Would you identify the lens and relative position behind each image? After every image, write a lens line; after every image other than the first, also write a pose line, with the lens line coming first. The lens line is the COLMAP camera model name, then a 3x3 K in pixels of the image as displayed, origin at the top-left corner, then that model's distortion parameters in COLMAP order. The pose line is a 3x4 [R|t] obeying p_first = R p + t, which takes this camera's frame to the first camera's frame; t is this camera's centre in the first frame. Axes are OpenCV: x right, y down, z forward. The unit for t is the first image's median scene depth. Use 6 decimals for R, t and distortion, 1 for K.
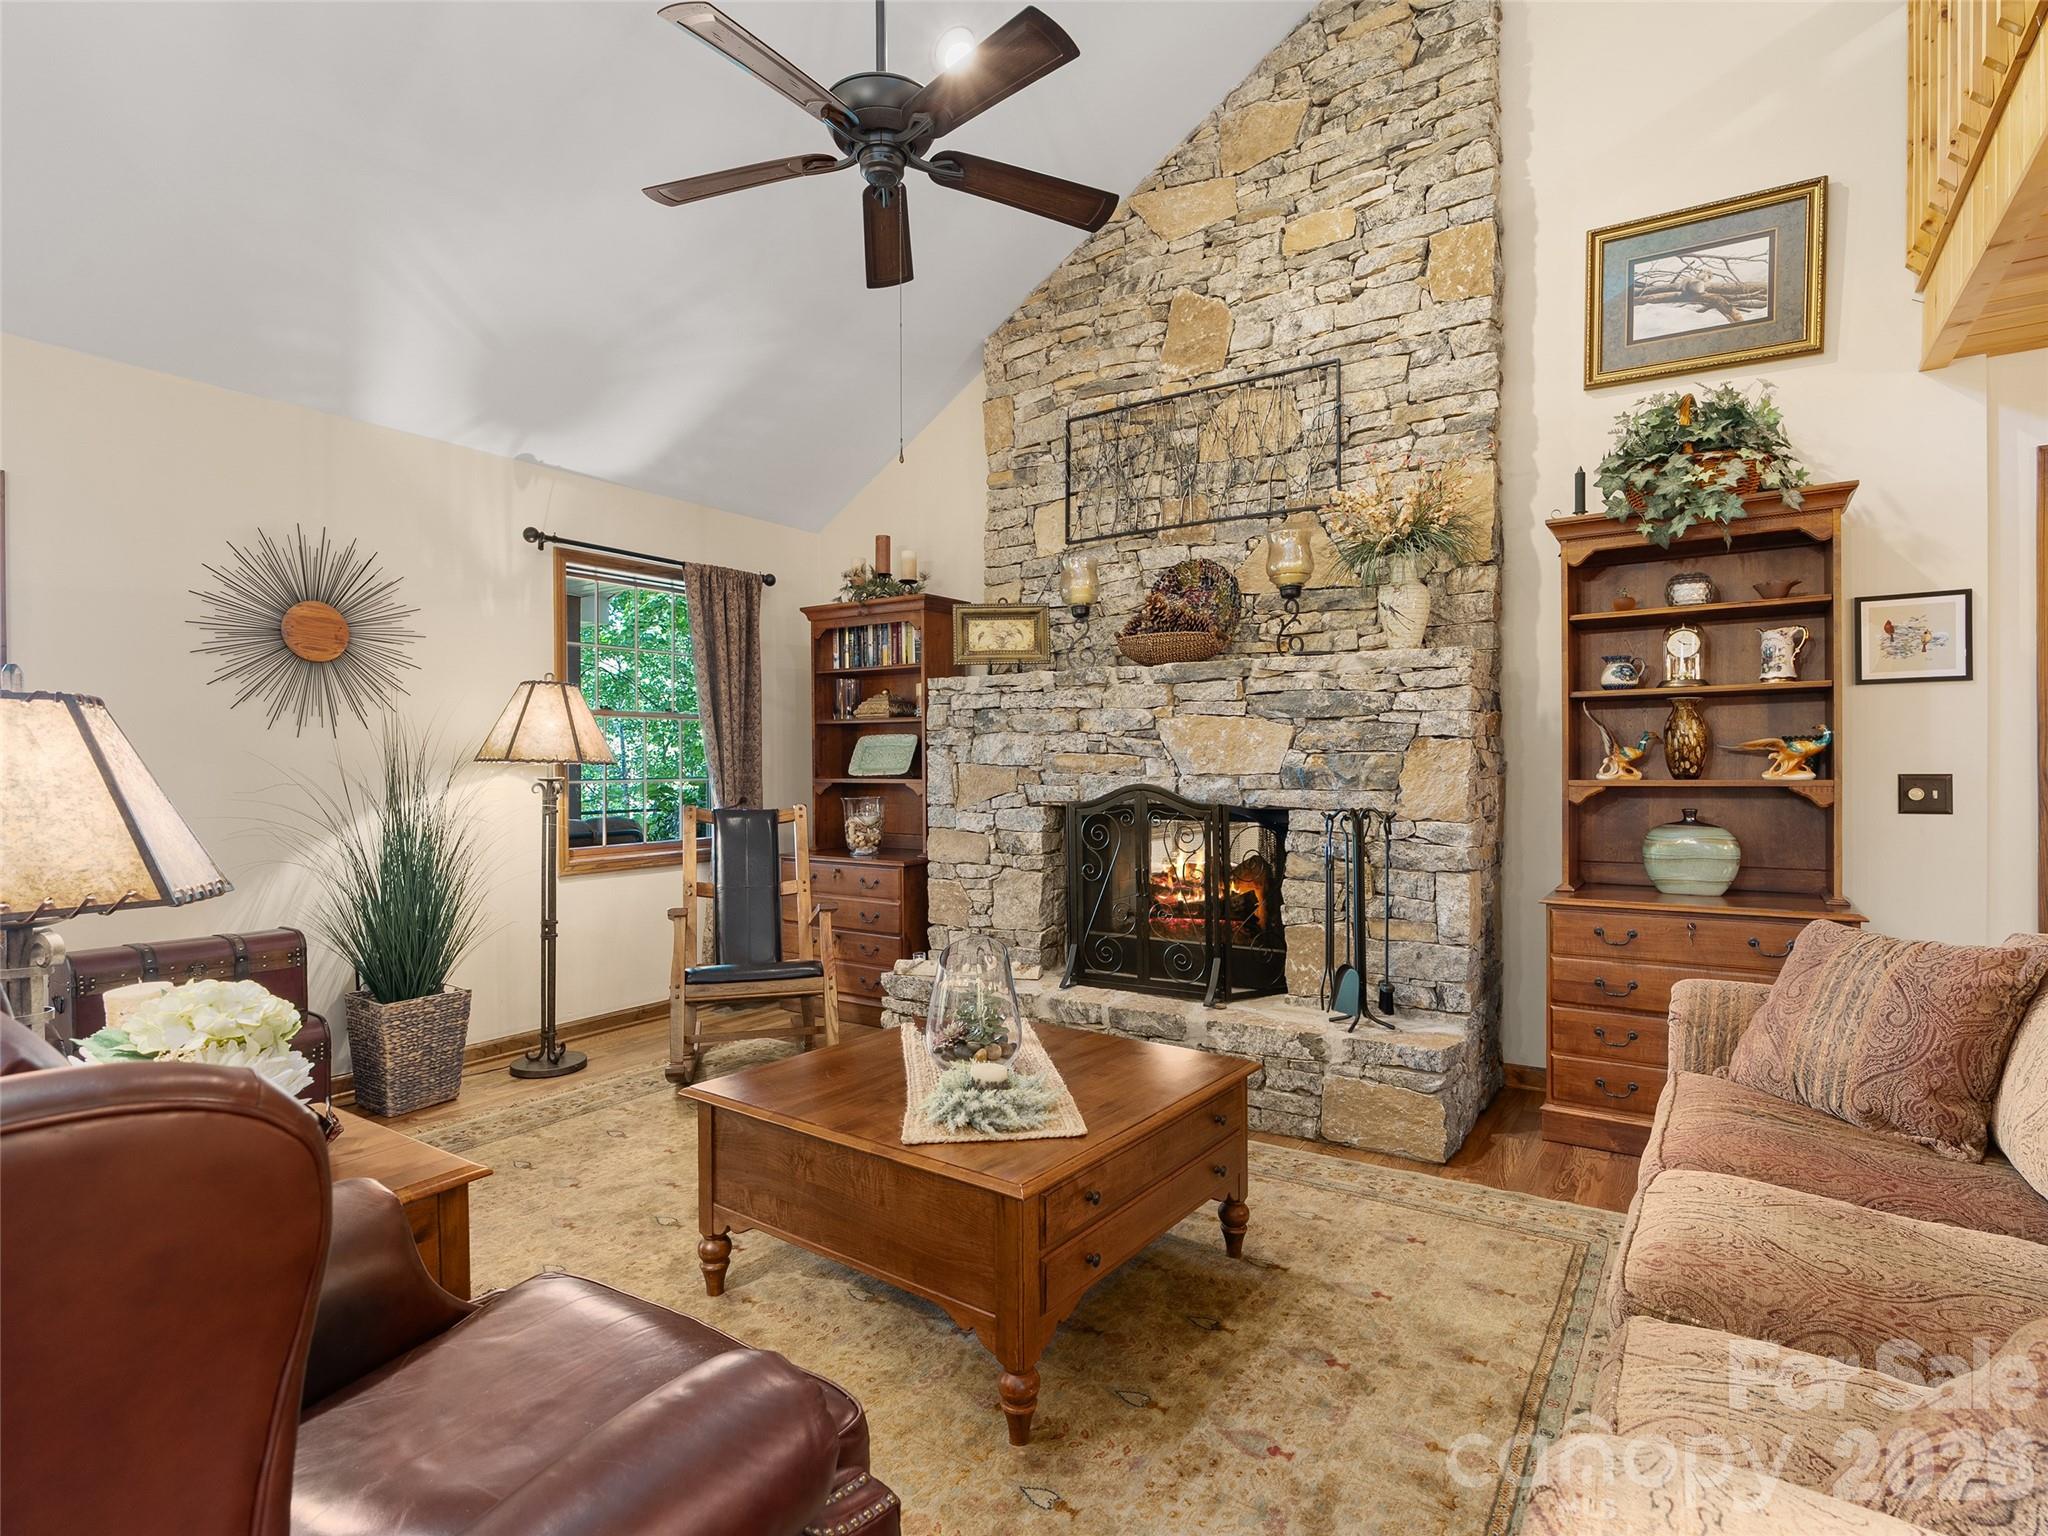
lens RADIAL K [[1037.4, 0, 1024.5], [0, 1037.4, 766.9], [0, 0, 1]] dist [-0.011269, 0.005404]
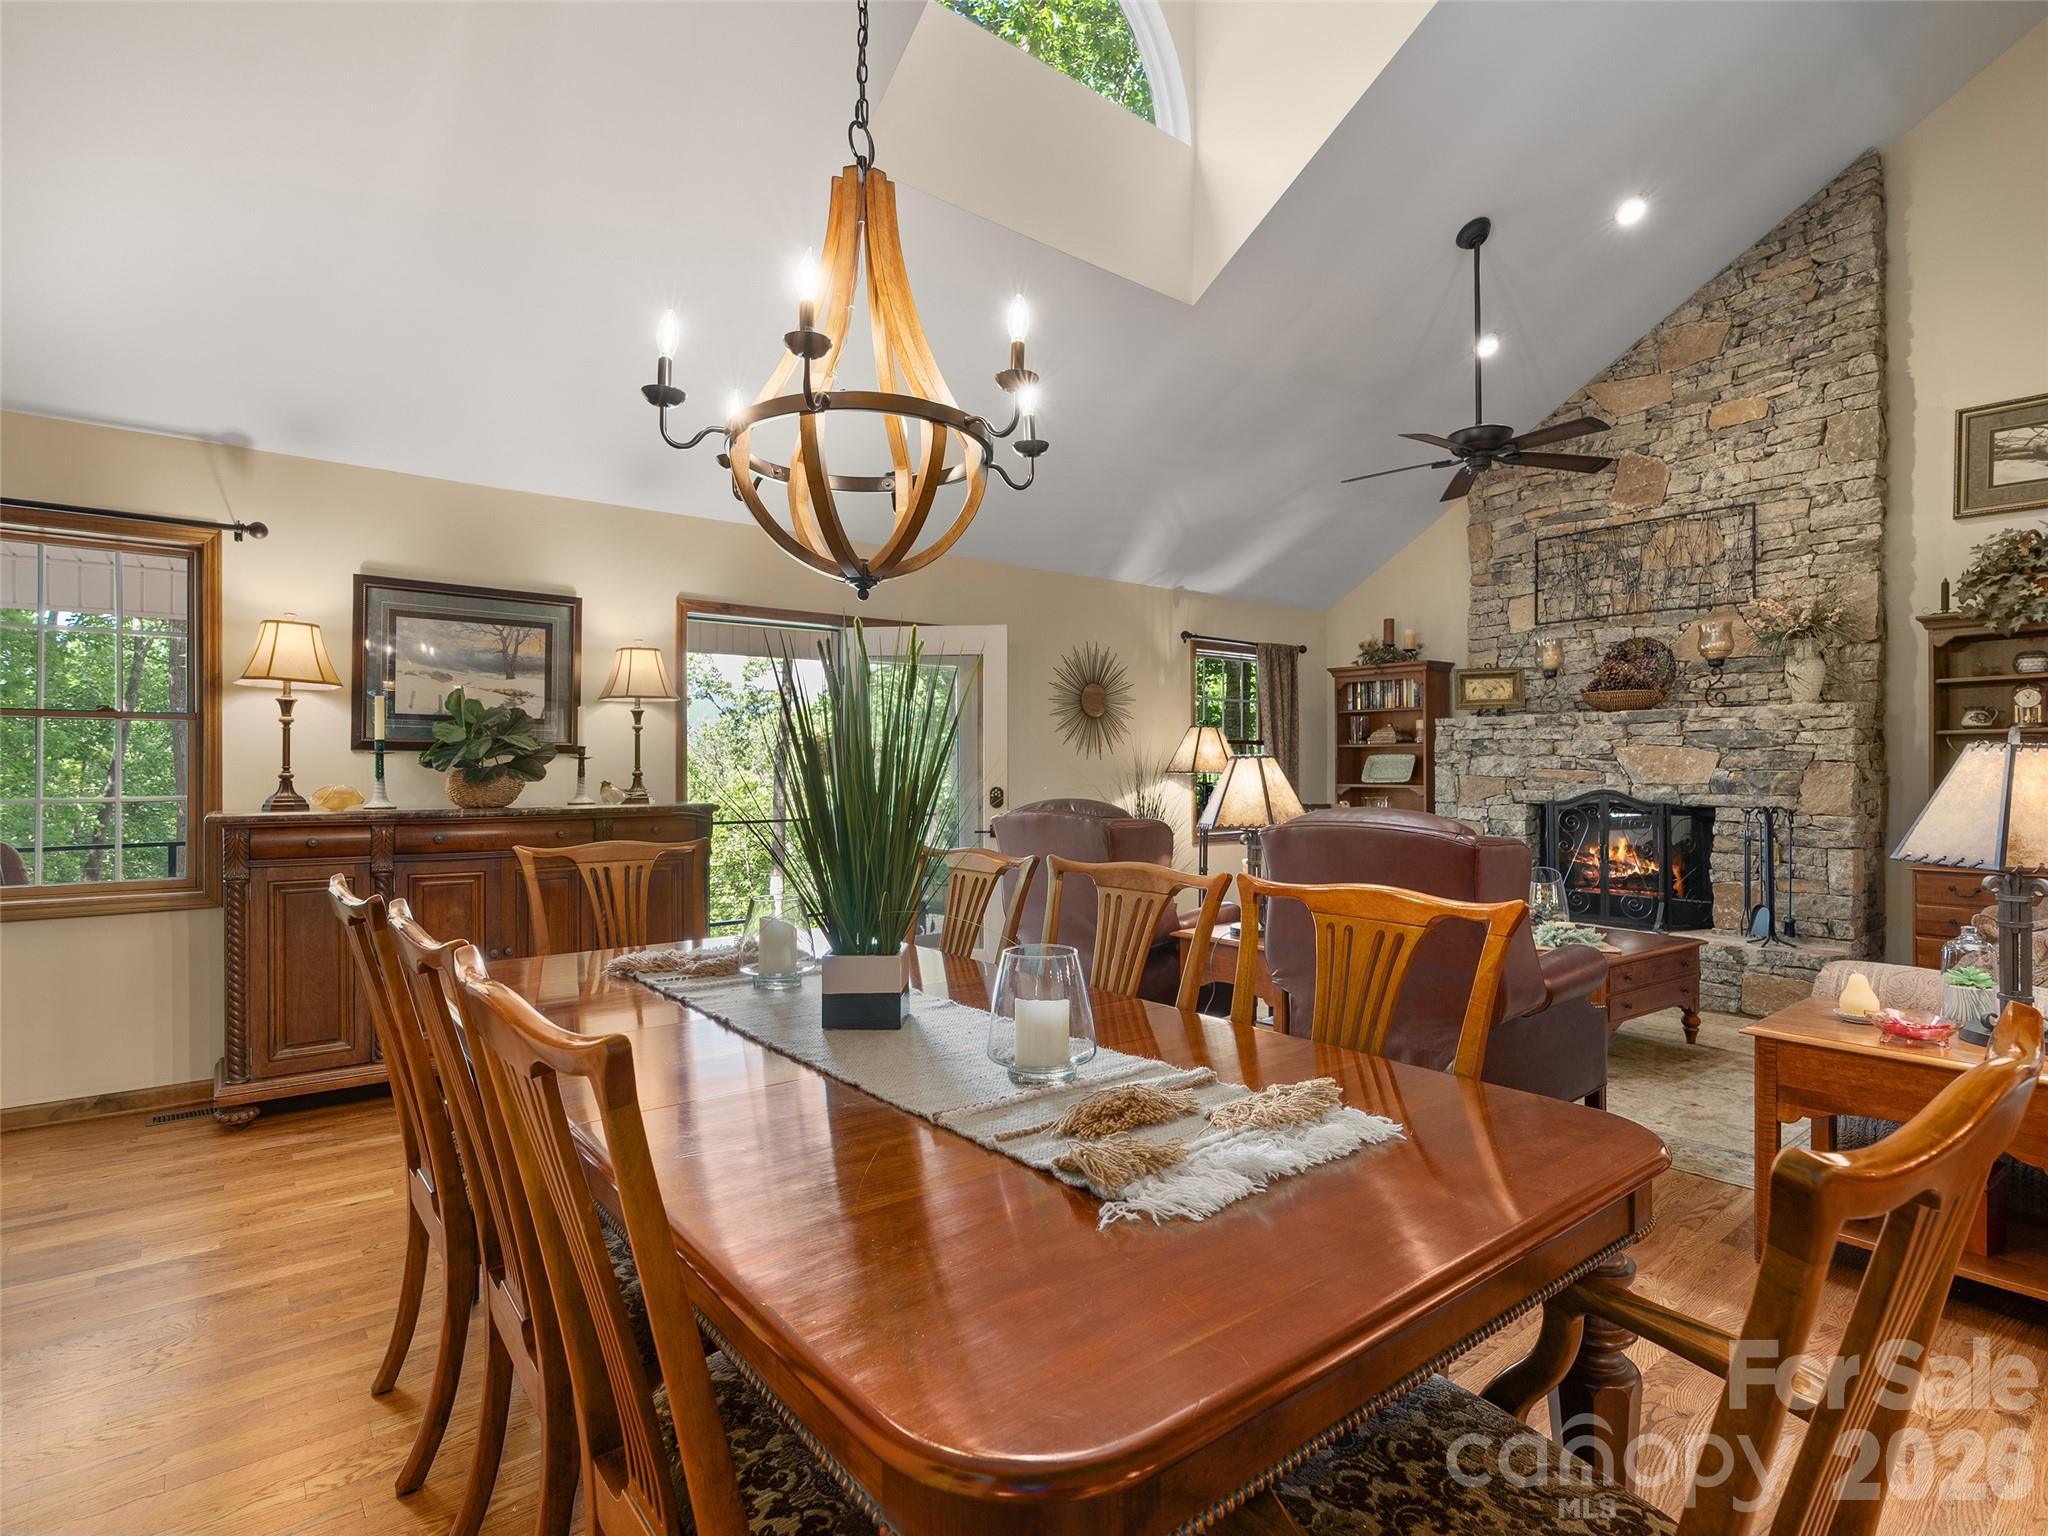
lens RADIAL K [[1037.4, 0, 1020.2], [0, 1037.4, 768.8], [0, 0, 1]] dist [-0.011269, 0.005404]
pose [[0.951833, 0.004043, -0.306590, -0.240626], [-0.005122, 0.999983, -0.002714, -0.006074], [0.306574, 0.004154, 0.951838, -0.723889]]
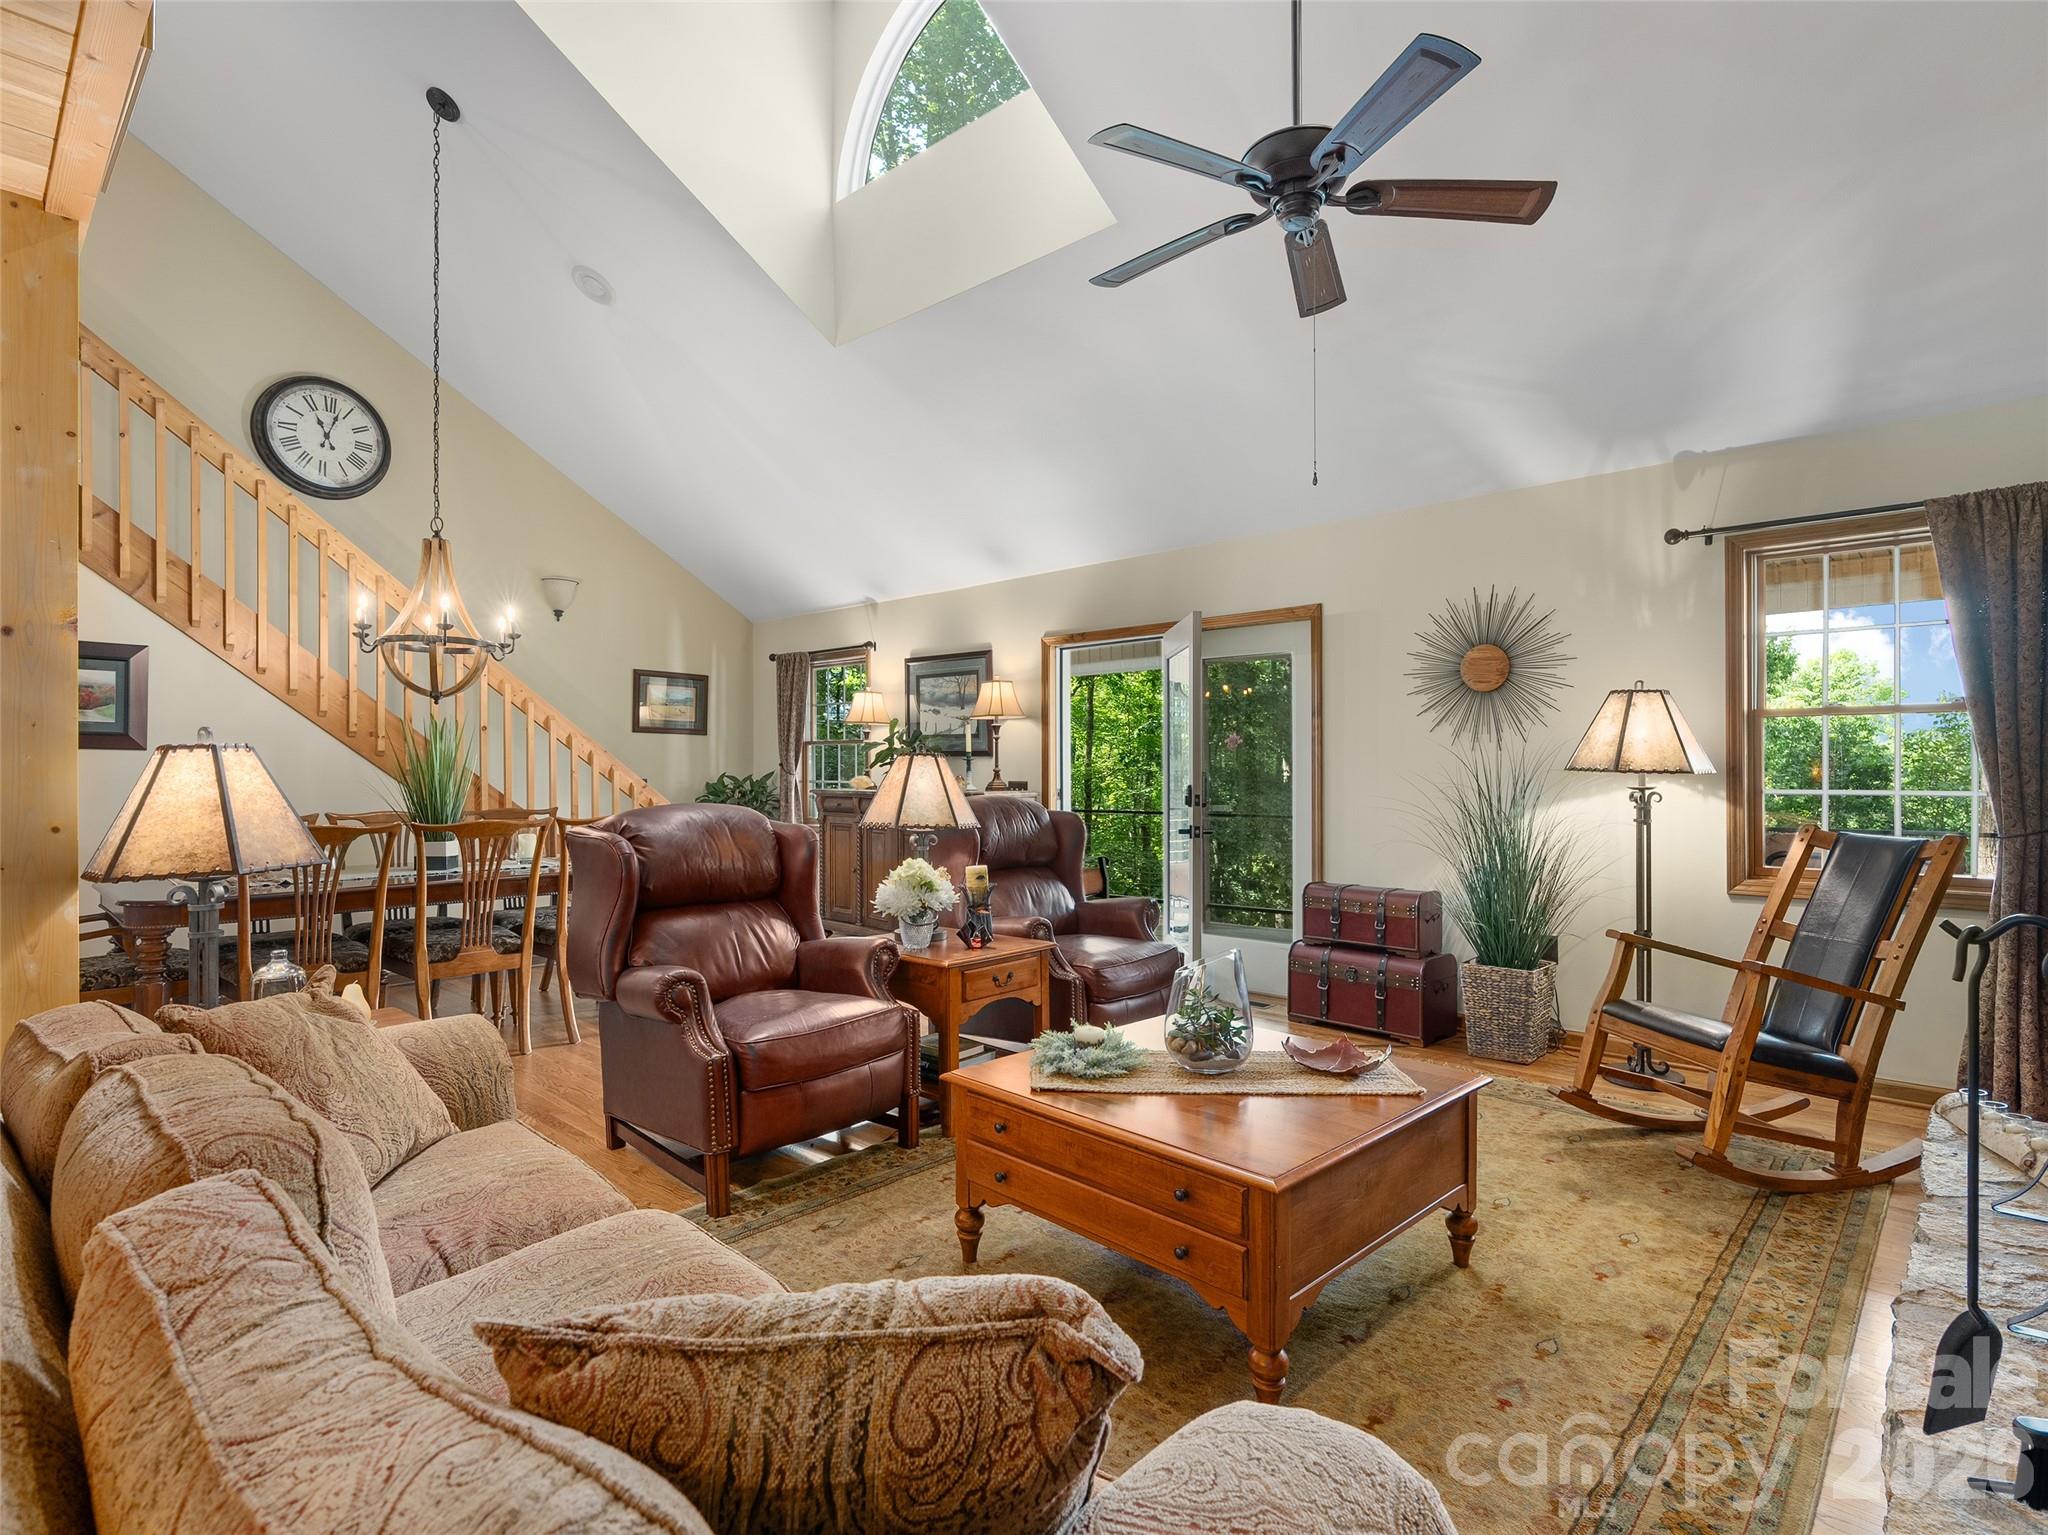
lens RADIAL K [[1037.4, 0, 1010.0], [0, 1037.4, 770.4], [0, 0, 1]] dist [-0.011269, 0.005404]
pose [[-0.163083, 0.009325, -0.986568, 0.646196], [0.004233, 0.999953, 0.008751, -0.016799], [0.986603, -0.002749, -0.163114, 0.595243]]
